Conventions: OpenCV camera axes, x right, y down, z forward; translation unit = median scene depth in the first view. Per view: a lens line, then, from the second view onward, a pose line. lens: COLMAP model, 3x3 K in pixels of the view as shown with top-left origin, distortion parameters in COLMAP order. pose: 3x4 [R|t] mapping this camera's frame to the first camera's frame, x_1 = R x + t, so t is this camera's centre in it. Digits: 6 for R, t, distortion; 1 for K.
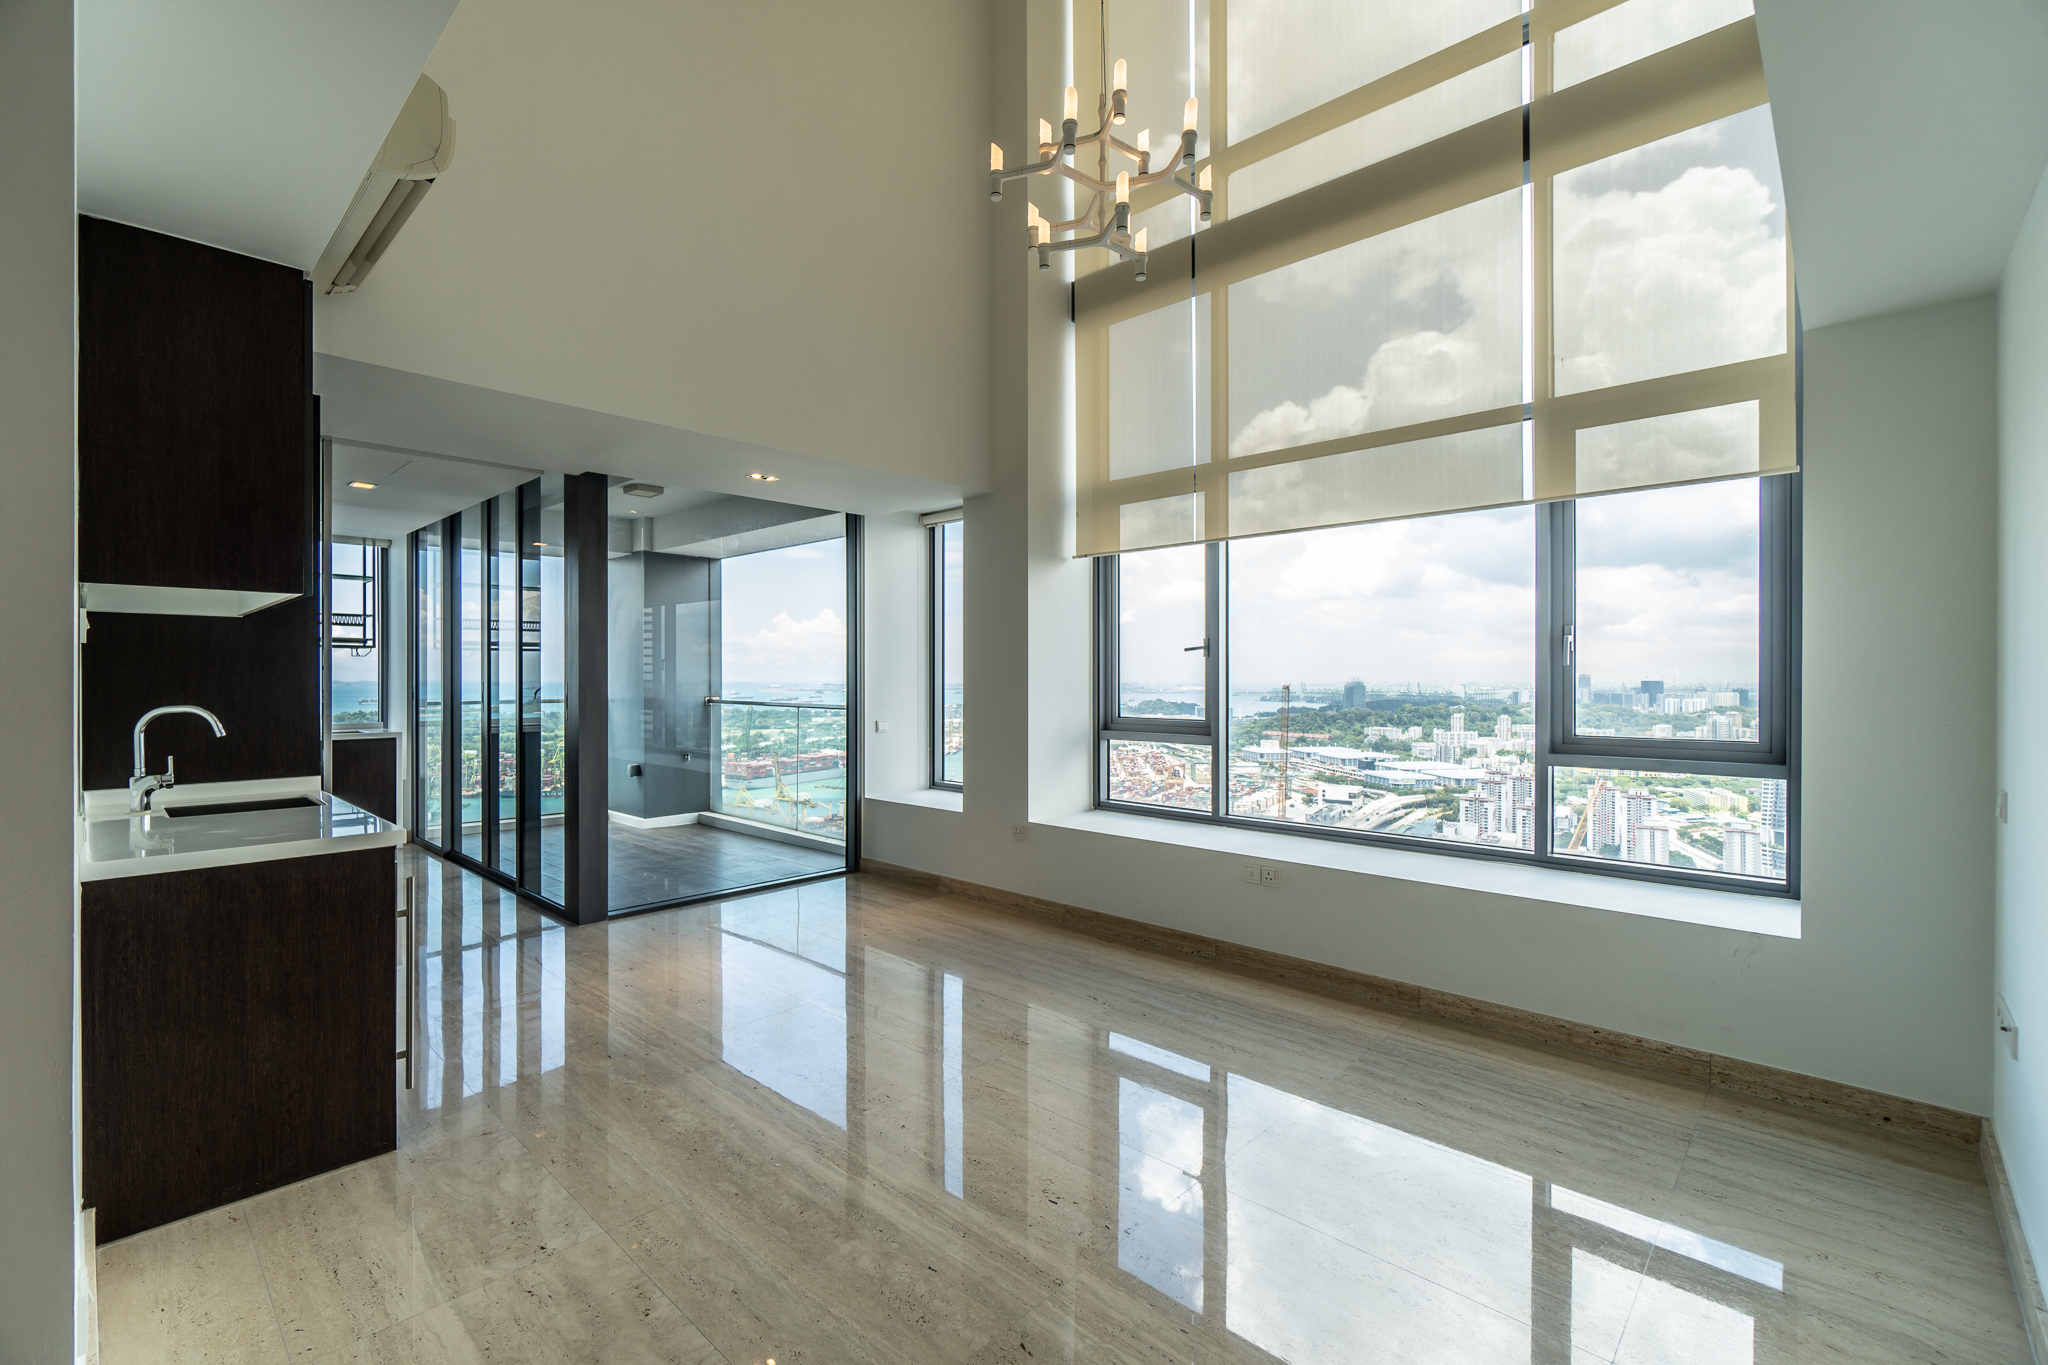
lens RADIAL K [[872.5, 0, 981.8], [0, 872.5, 684.4], [0, 0, 1]] dist [-0.001600, -0.001131]
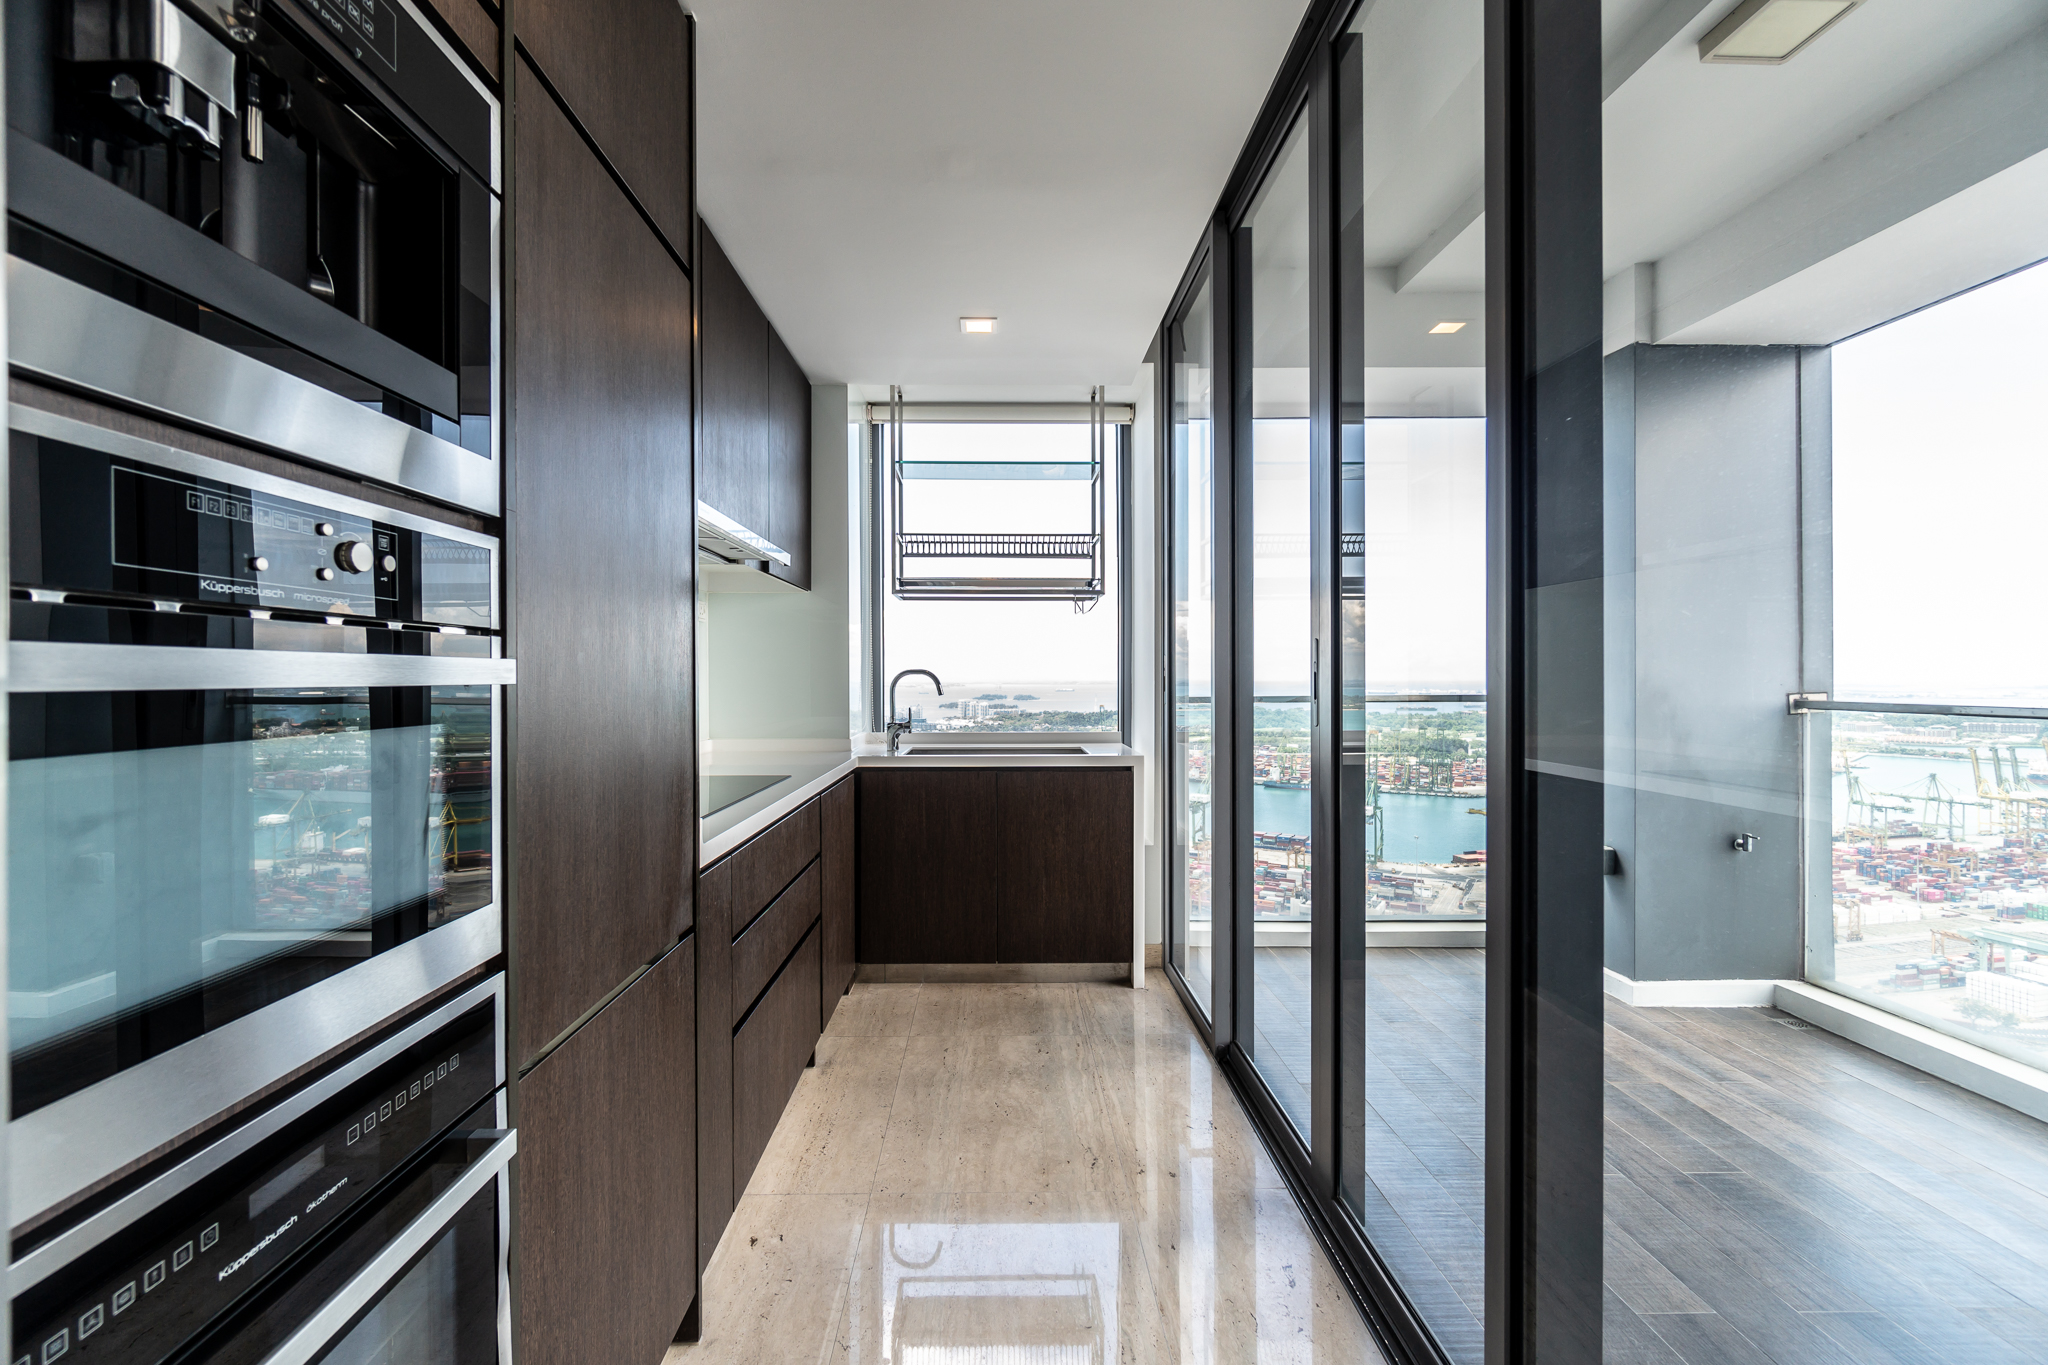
lens RADIAL K [[872.5, 0, 1015.5], [0, 872.5, 686.5], [0, 0, 1]] dist [-0.001600, -0.001131]
pose [[0.722288, 0.005536, -0.691571, -0.334414], [-0.002599, 0.999983, 0.005289, 0.011913], [0.691588, -0.002023, 0.722289, 0.526750]]
